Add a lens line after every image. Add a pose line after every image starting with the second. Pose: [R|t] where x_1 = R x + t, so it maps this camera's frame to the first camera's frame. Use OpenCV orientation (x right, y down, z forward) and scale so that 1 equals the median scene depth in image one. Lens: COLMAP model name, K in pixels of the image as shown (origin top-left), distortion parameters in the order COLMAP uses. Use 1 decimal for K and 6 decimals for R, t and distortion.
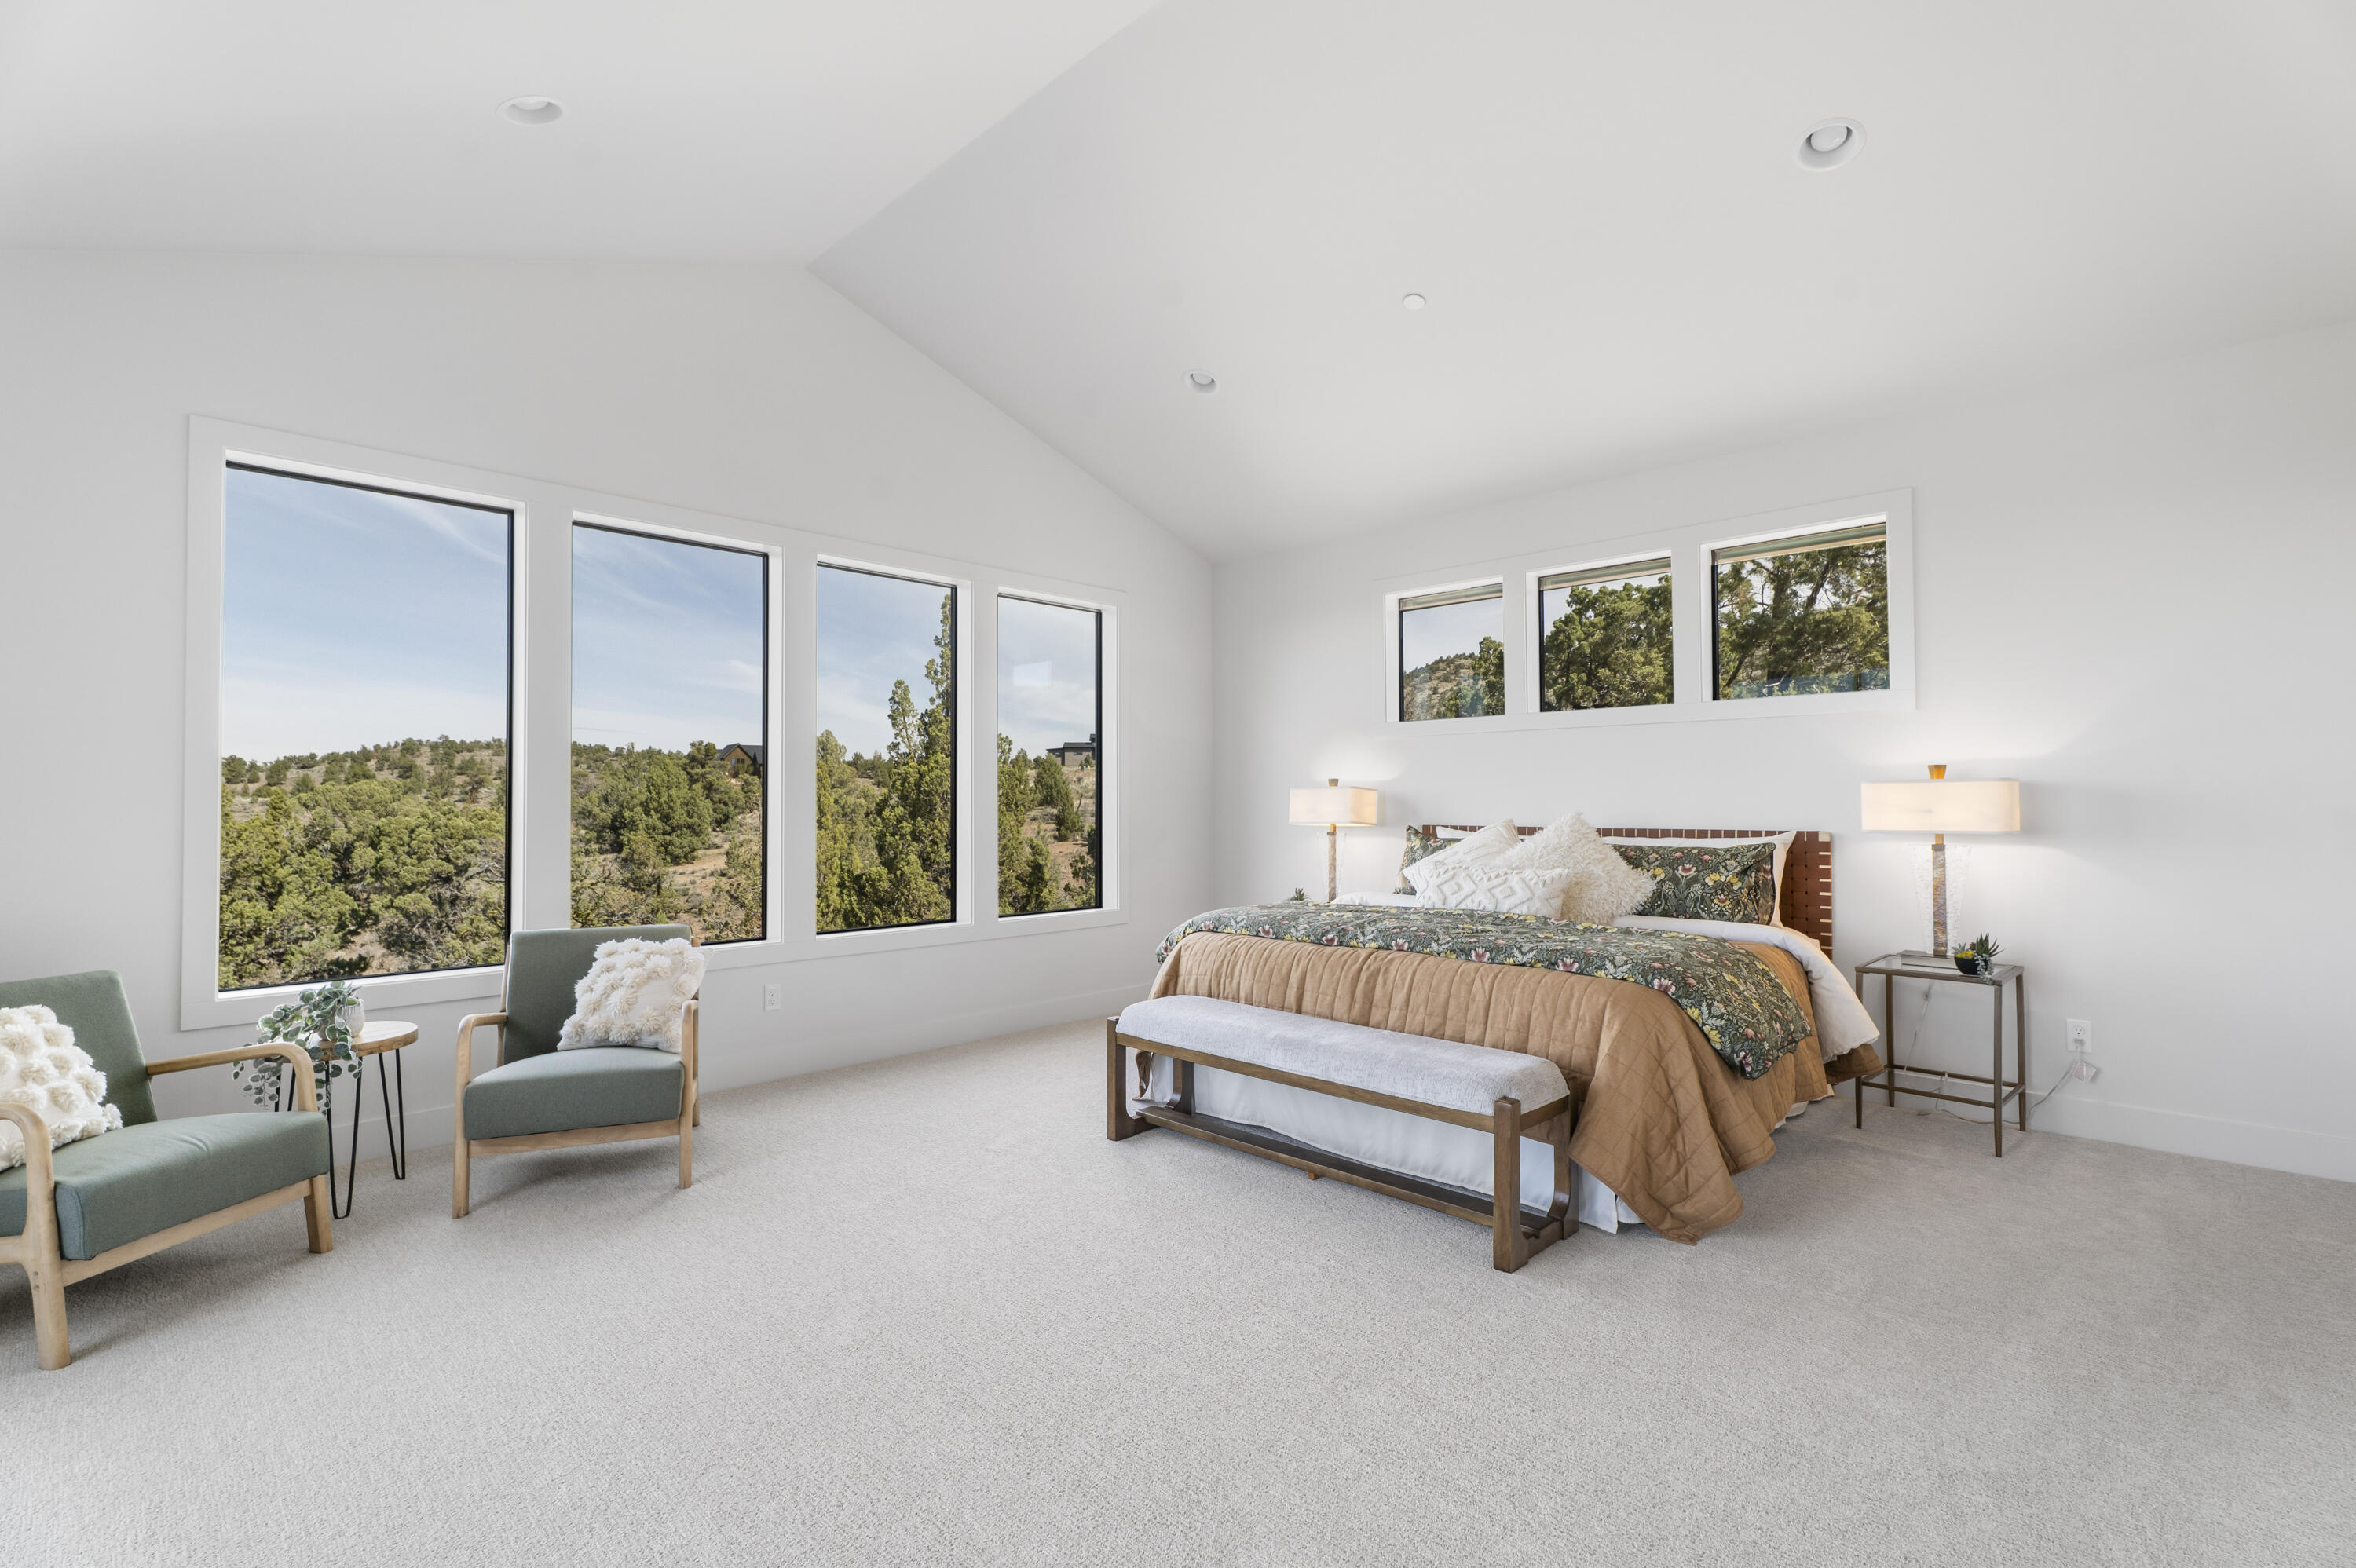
lens RADIAL K [[1078.6, 0, 1179.3], [0, 1078.6, 784.2], [0, 0, 1]] dist [-0.013821, -0.001938]
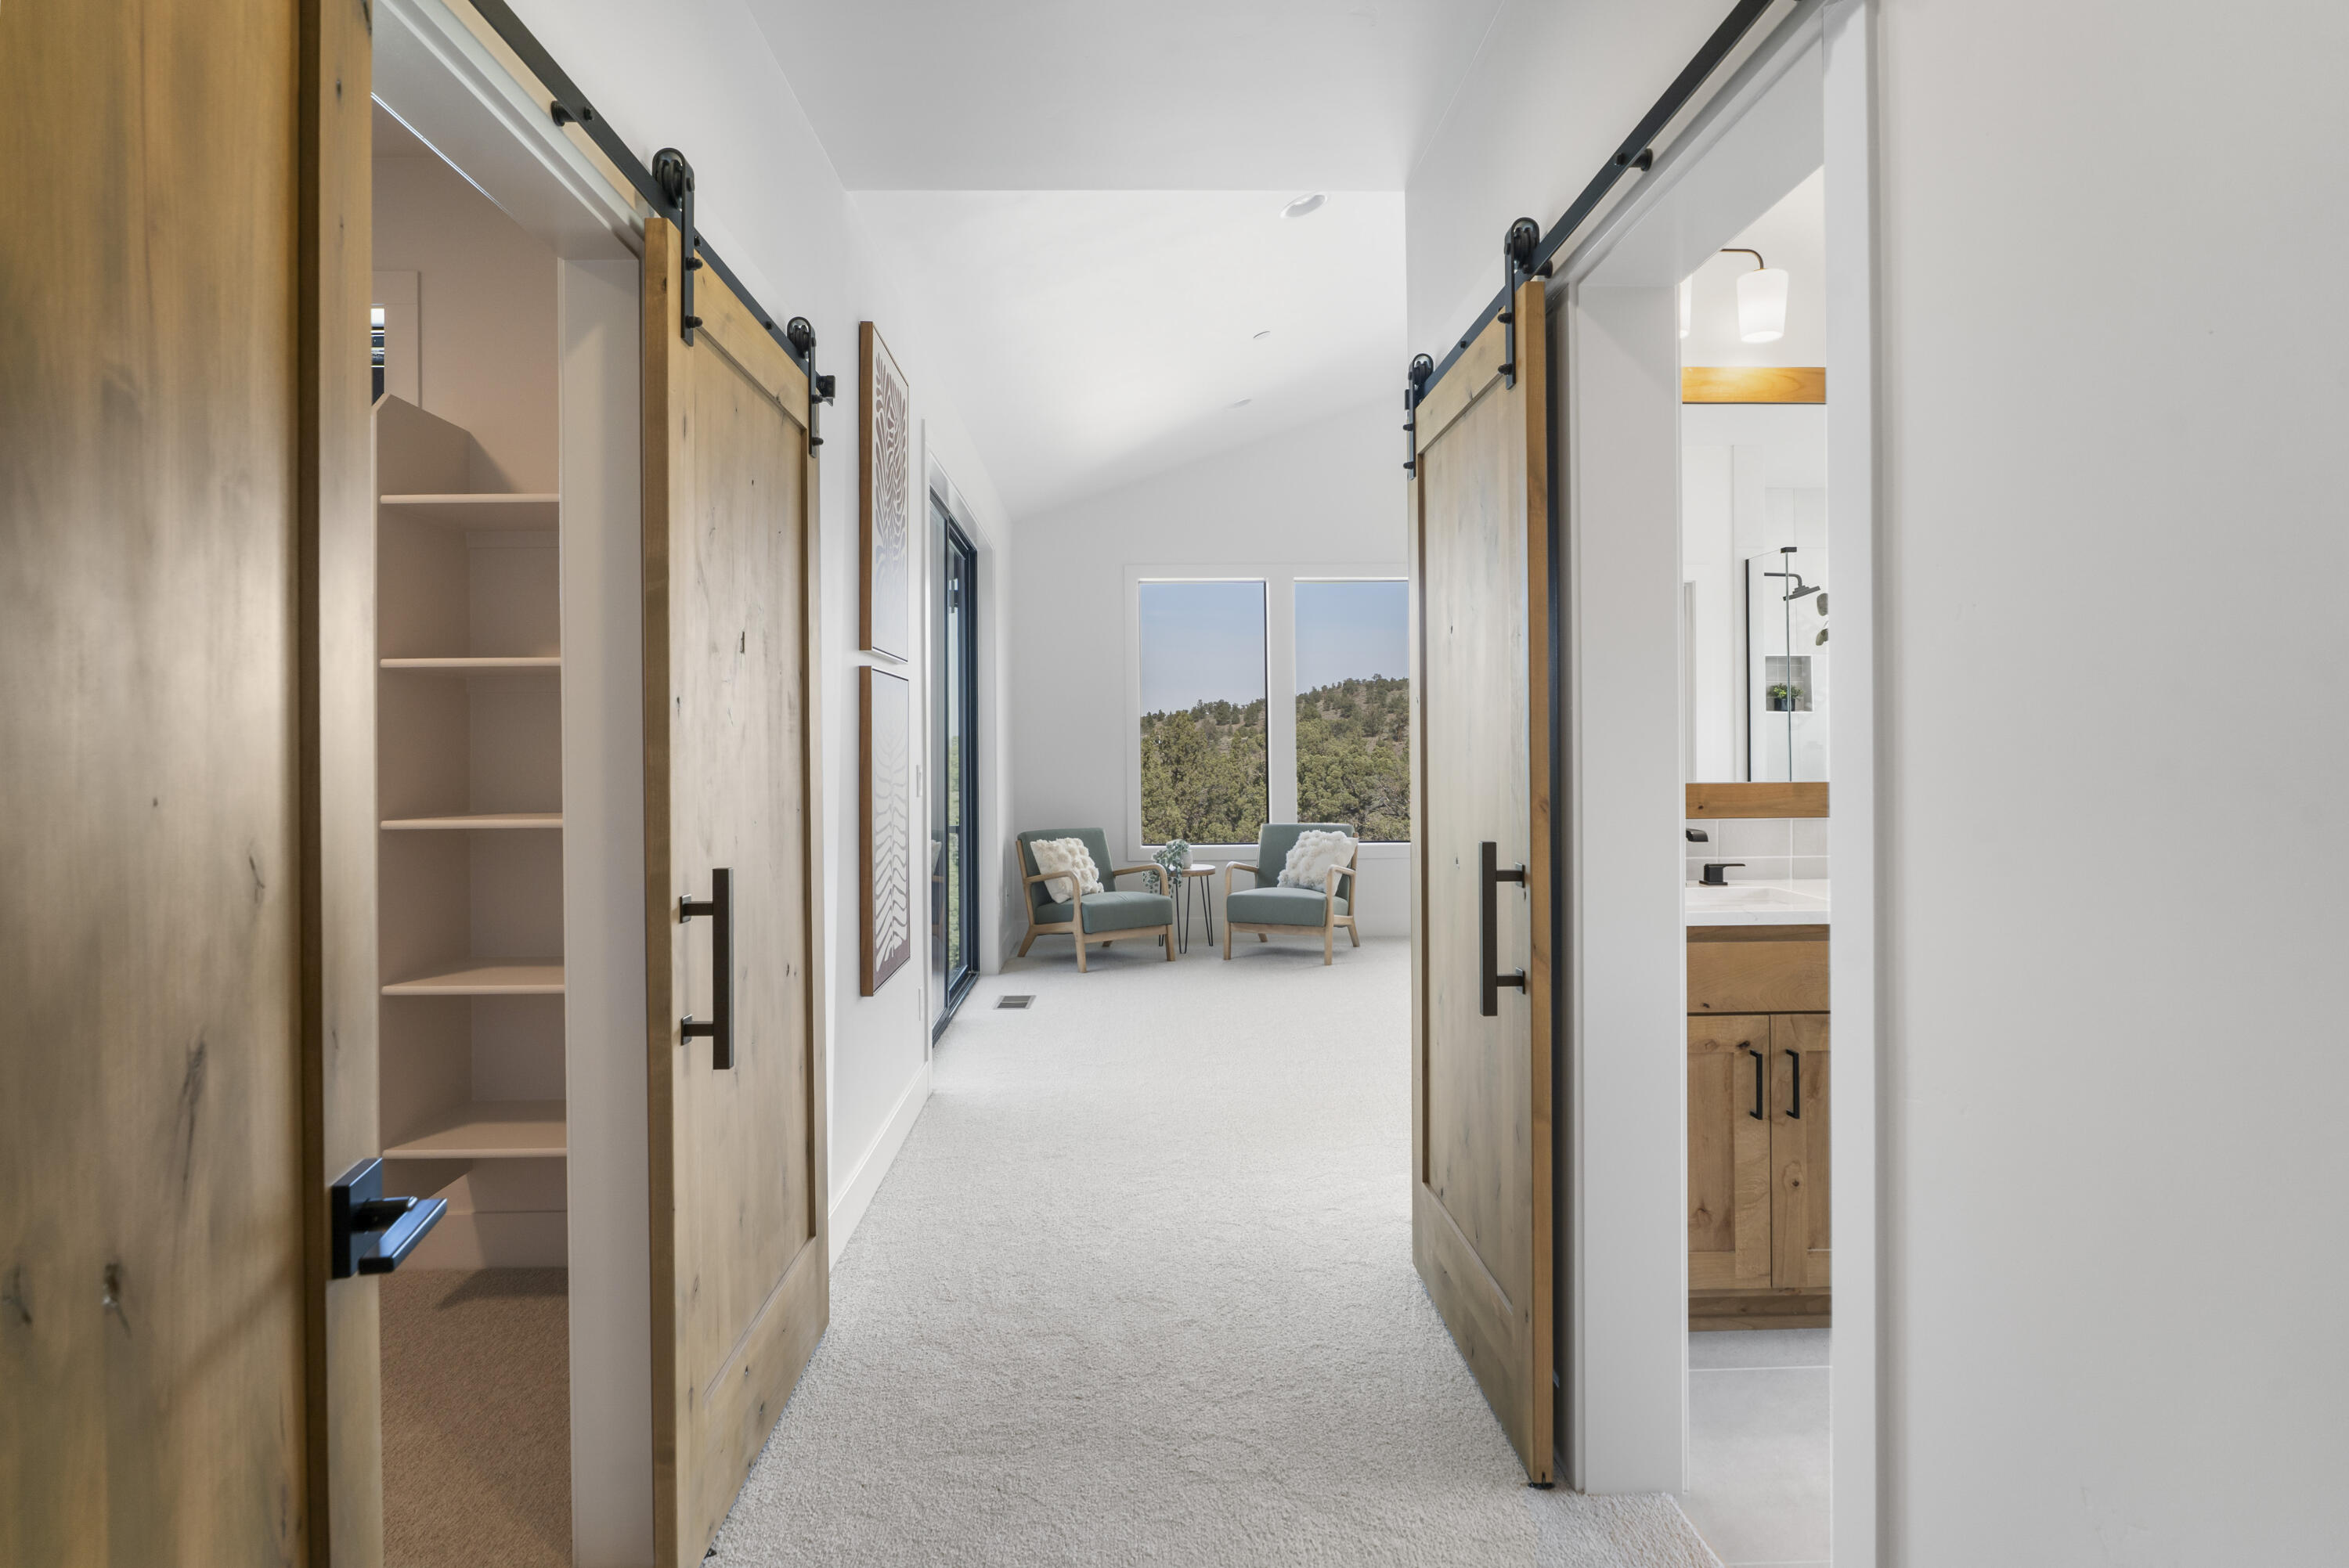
lens RADIAL K [[1250.8, 0, 1167.5], [0, 1250.8, 769.3], [0, 0, 1]] dist [0.002458, -0.000186]
pose [[0.718616, 0.011264, -0.695316, 0.770457], [0.017752, 0.999246, 0.034534, -0.031447], [0.695181, -0.037160, 0.717874, -0.660878]]
